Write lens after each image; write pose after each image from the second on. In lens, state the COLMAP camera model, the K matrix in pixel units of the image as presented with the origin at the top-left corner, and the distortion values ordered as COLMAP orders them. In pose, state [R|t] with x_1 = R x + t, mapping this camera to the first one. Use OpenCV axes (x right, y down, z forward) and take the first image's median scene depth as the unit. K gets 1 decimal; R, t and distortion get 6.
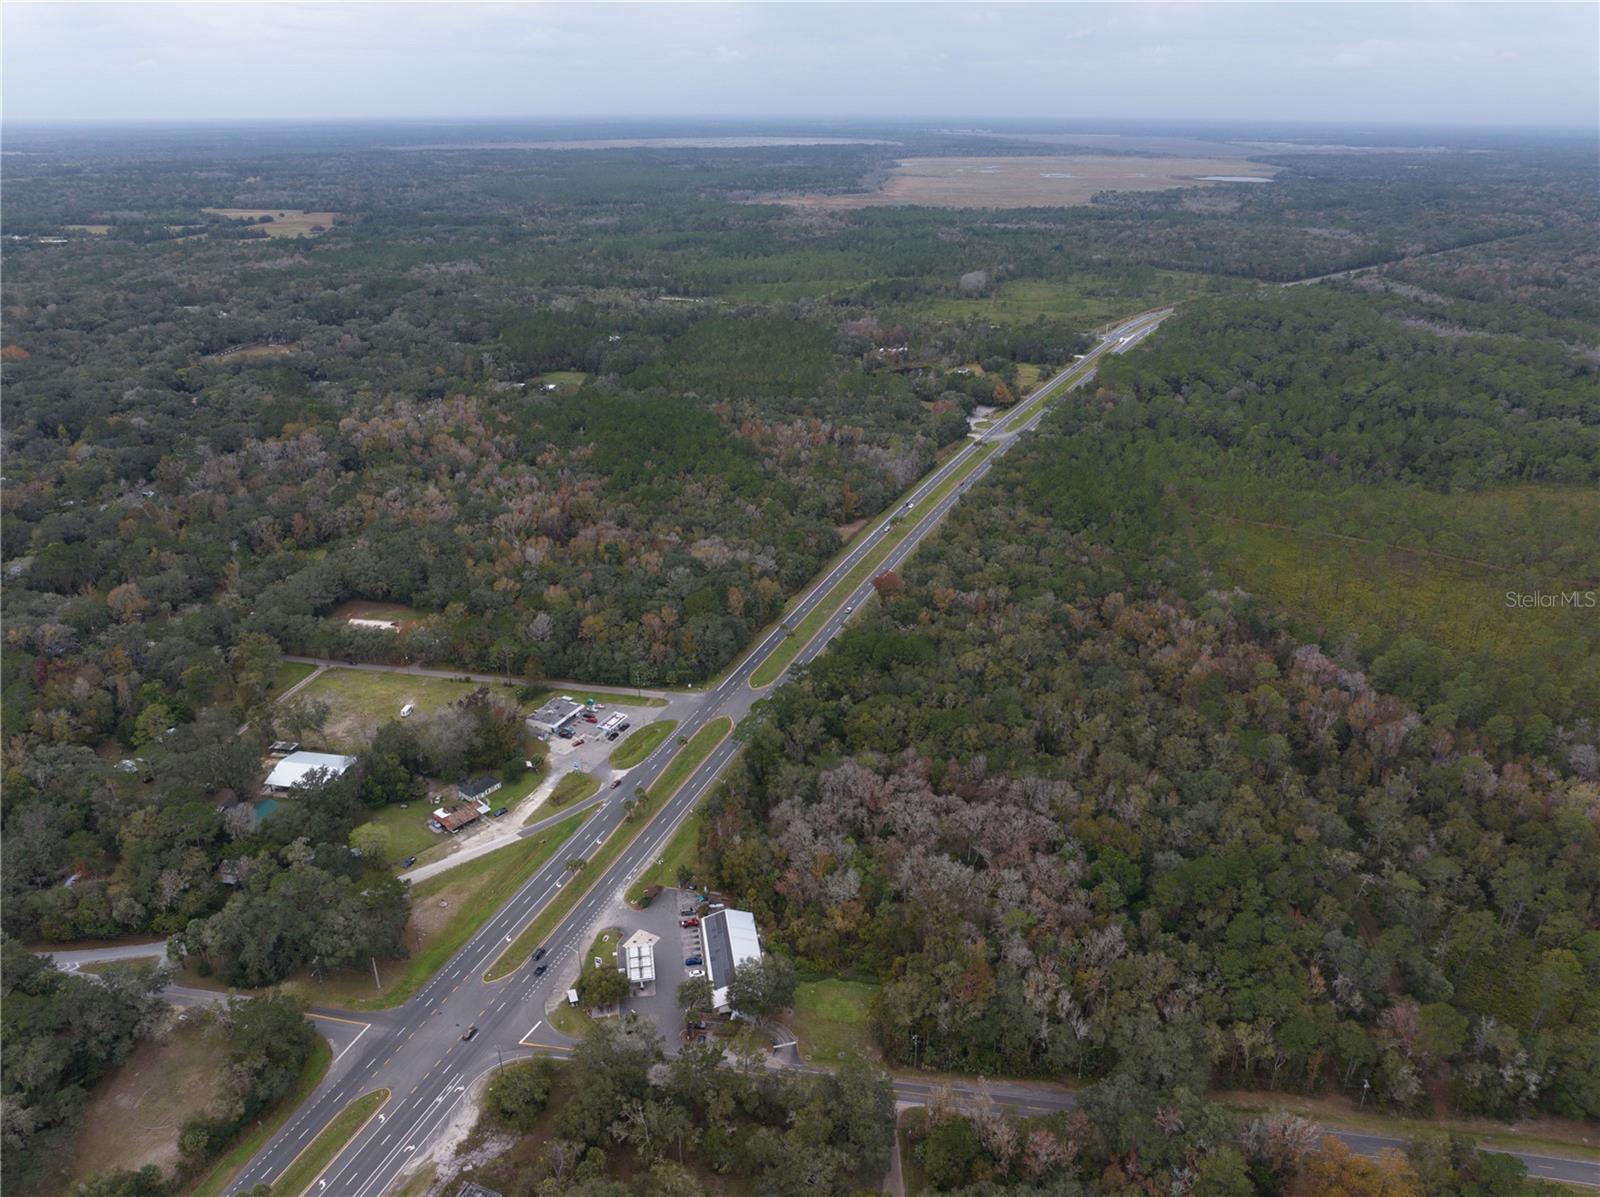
lens RADIAL K [[1114.3, 0, 790.4], [0, 1114.3, 592.7], [0, 0, 1]] dist [-0.039803, 0.009673]
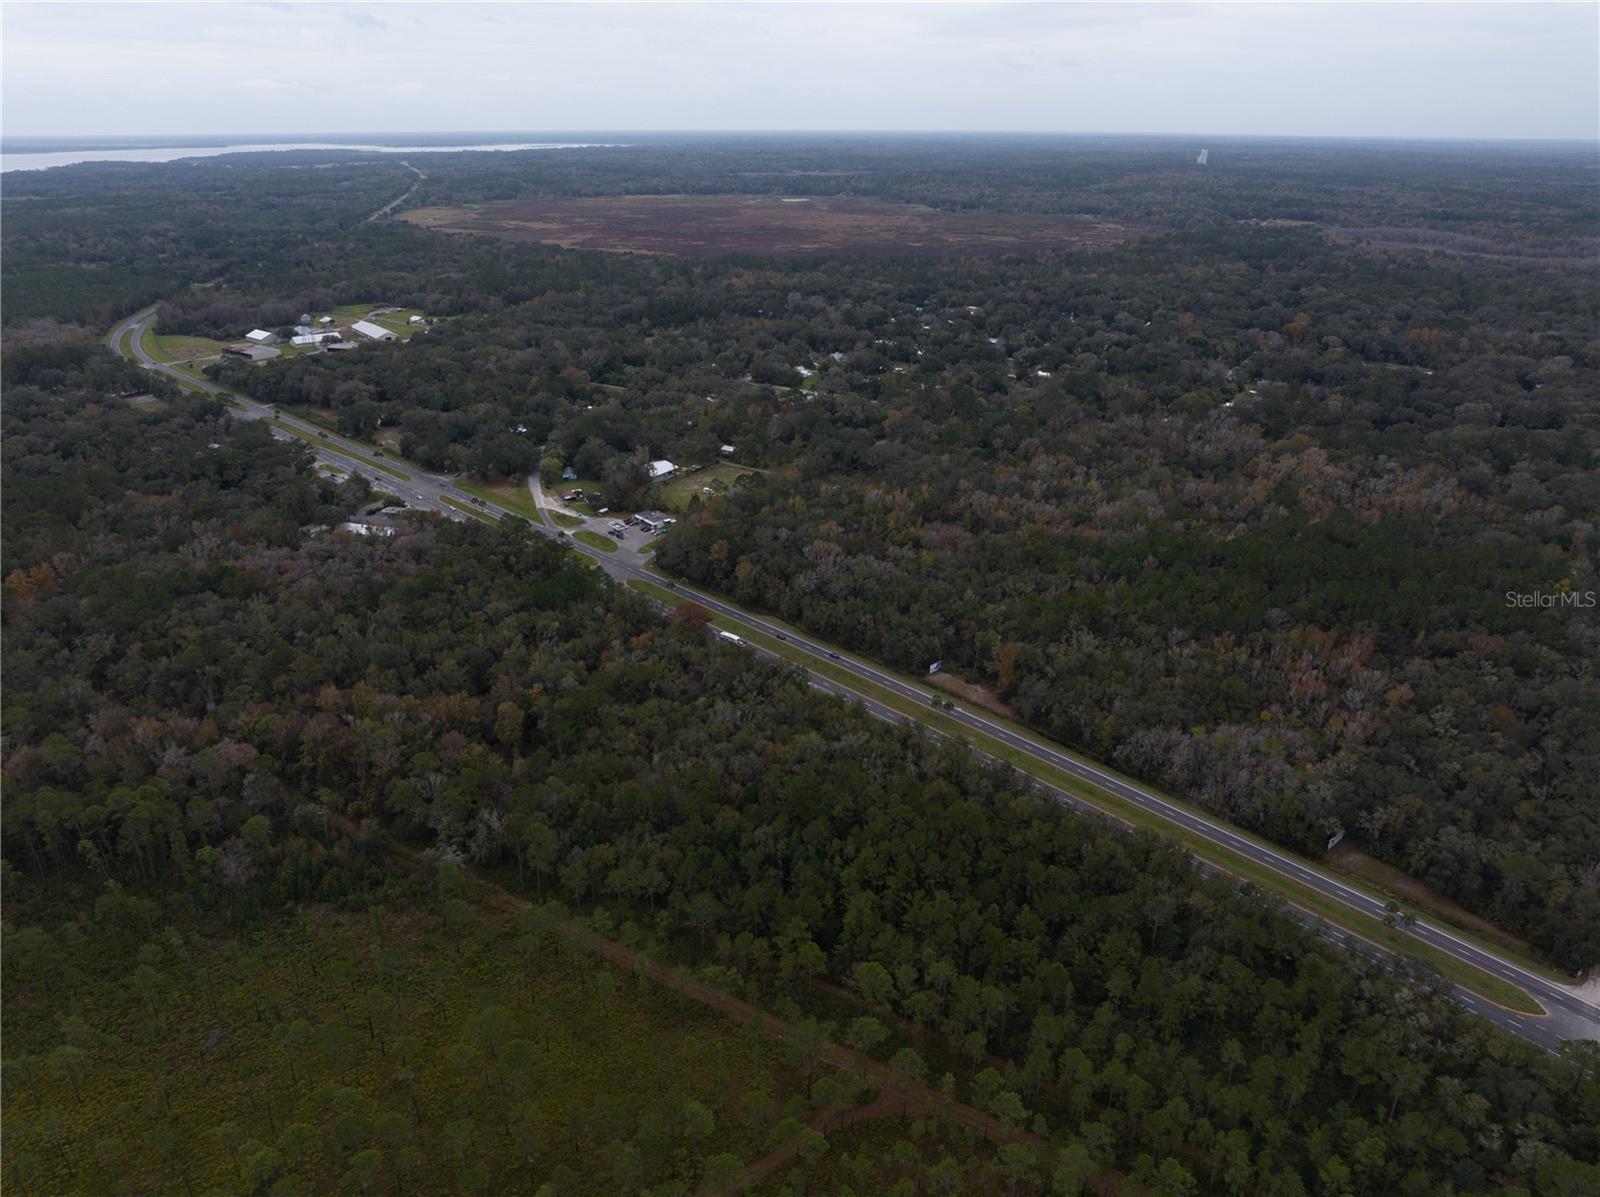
lens RADIAL K [[1114.3, 0, 790.4], [0, 1114.3, 592.7], [0, 0, 1]] dist [-0.039803, 0.009673]
pose [[-0.402080, 0.338346, -0.850796, 1.003174], [-0.379170, 0.784263, 0.491081, -0.606816], [0.833403, 0.520051, -0.187046, 1.532982]]
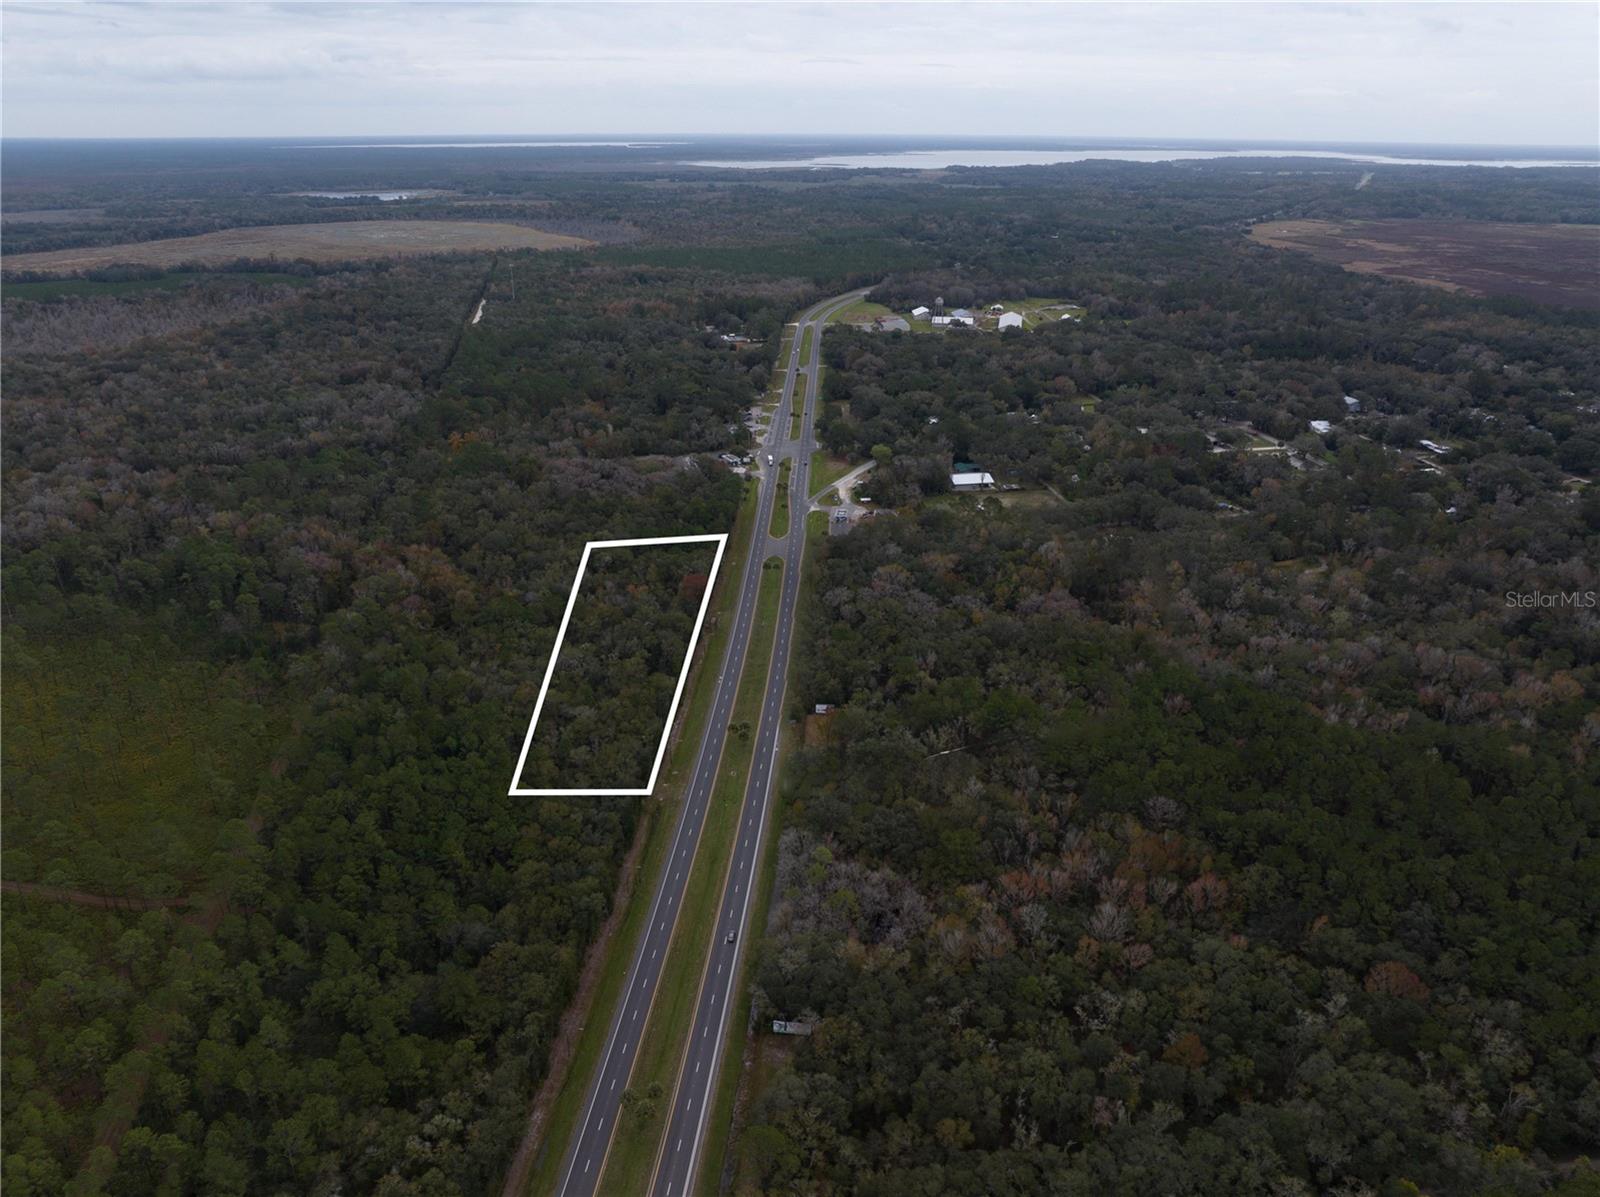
lens RADIAL K [[1114.3, 0, 790.4], [0, 1114.3, 592.7], [0, 0, 1]] dist [-0.039803, 0.009673]
pose [[-0.942980, 0.114739, -0.312447, 0.401352], [-0.145045, 0.703237, 0.696002, -0.875440], [0.299583, 0.701636, -0.646496, 2.096510]]
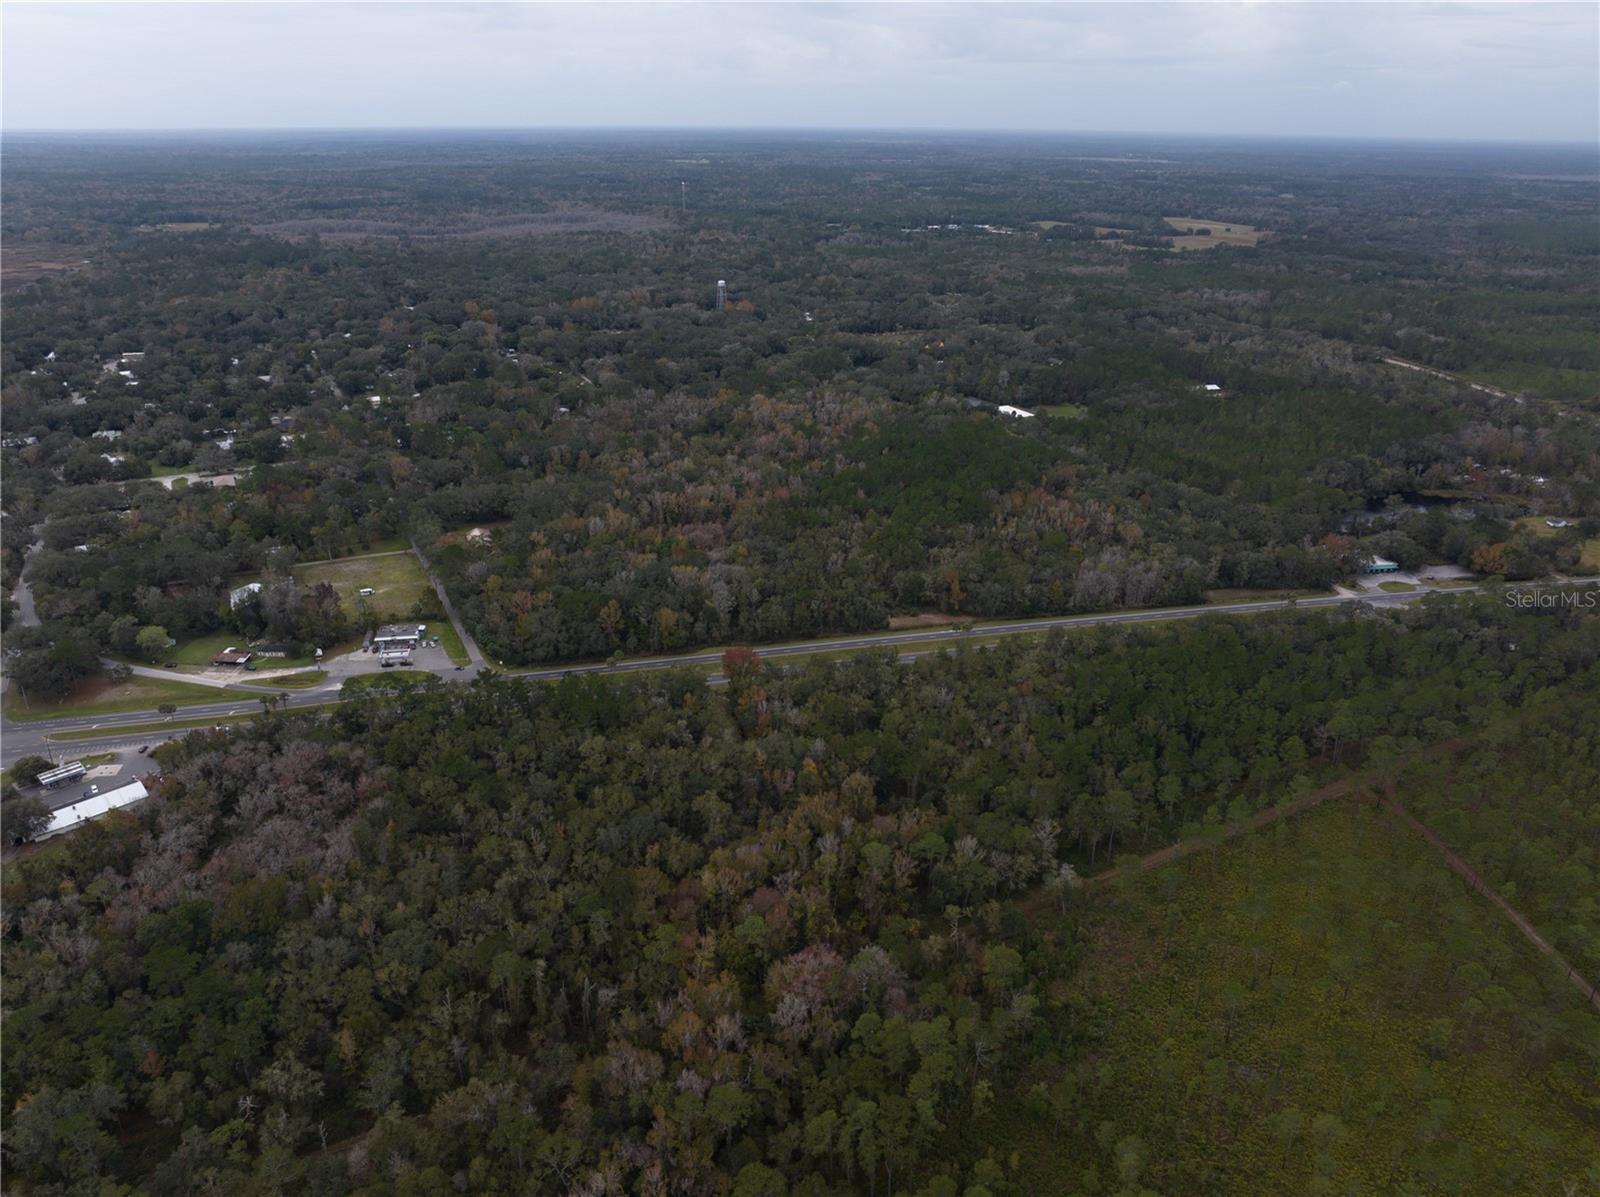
lens RADIAL K [[1114.3, 0, 790.4], [0, 1114.3, 592.7], [0, 0, 1]] dist [-0.039803, 0.009673]
pose [[0.591306, 0.320088, -0.740203, 0.935920], [-0.330427, 0.933437, 0.139690, -0.245139], [0.735646, 0.161984, 0.657713, 0.554774]]
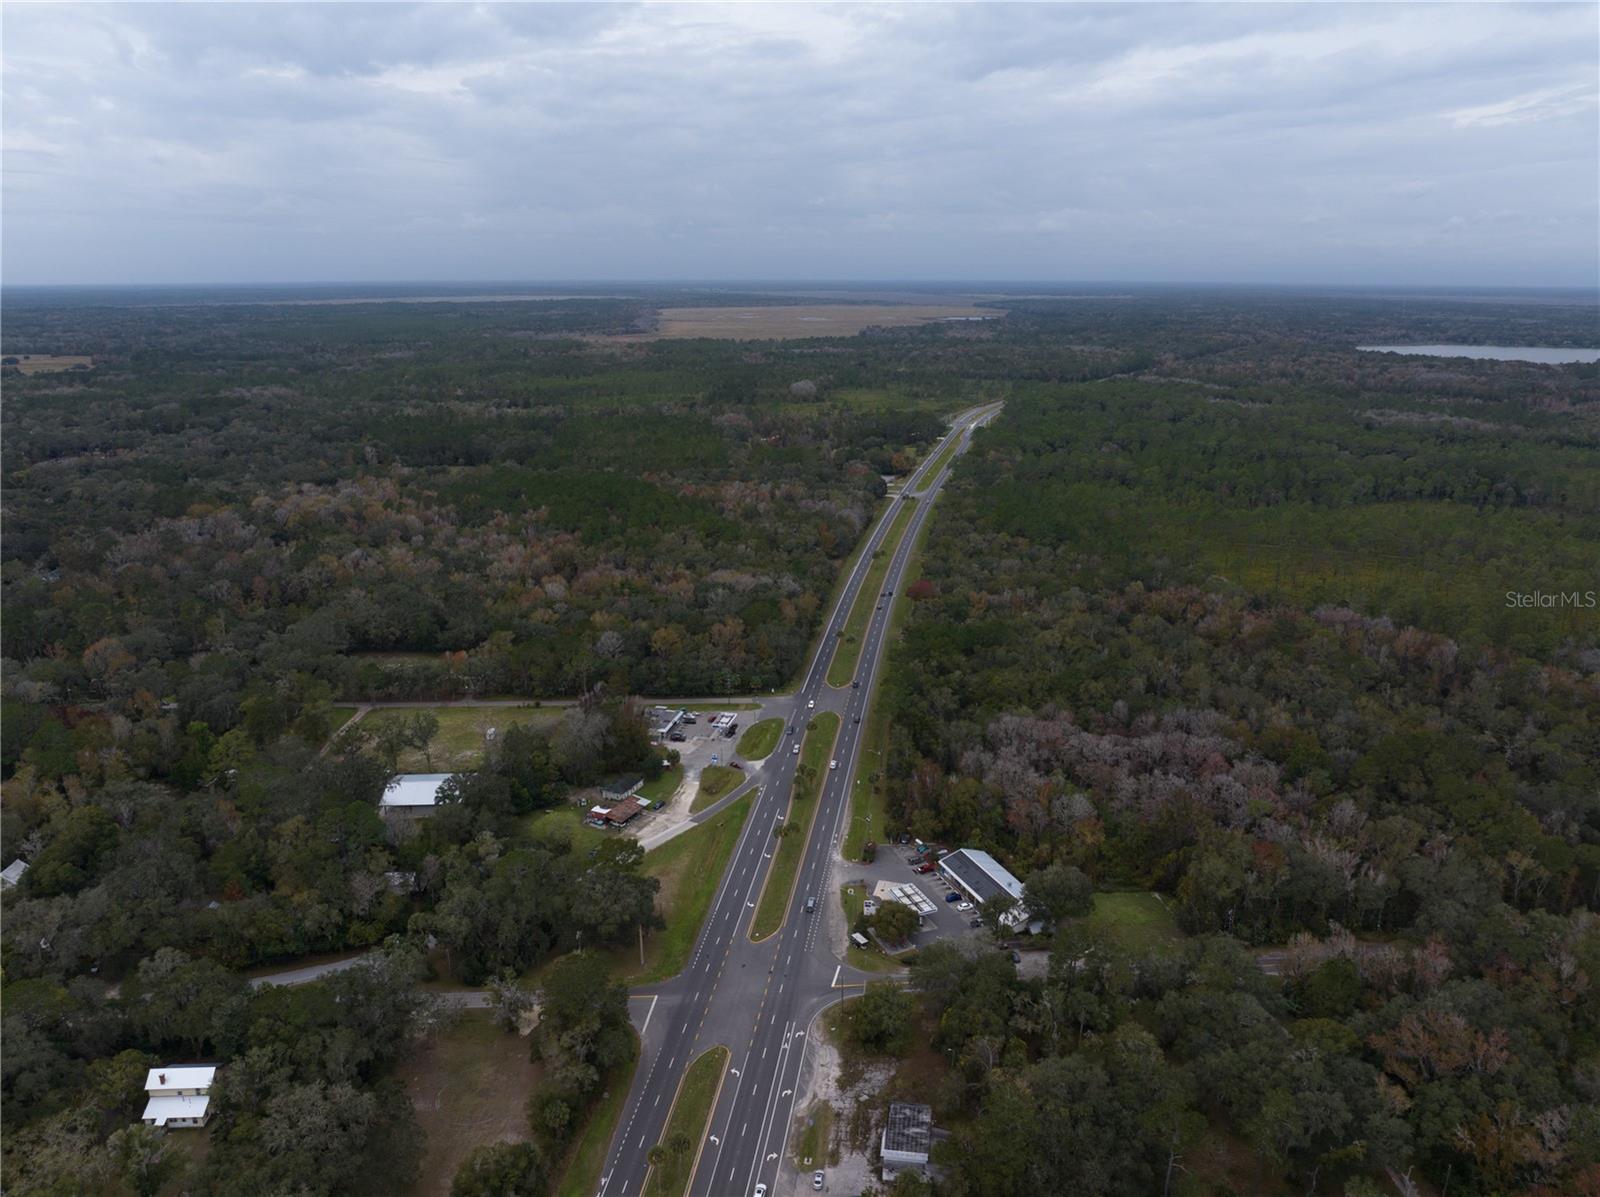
lens RADIAL K [[1114.3, 0, 790.4], [0, 1114.3, 592.7], [0, 0, 1]] dist [-0.039803, 0.009673]
pose [[0.973615, -0.063320, 0.219235, -0.317202], [0.092093, 0.988048, -0.123614, 0.135035], [-0.208787, 0.140543, 0.967810, 0.050849]]
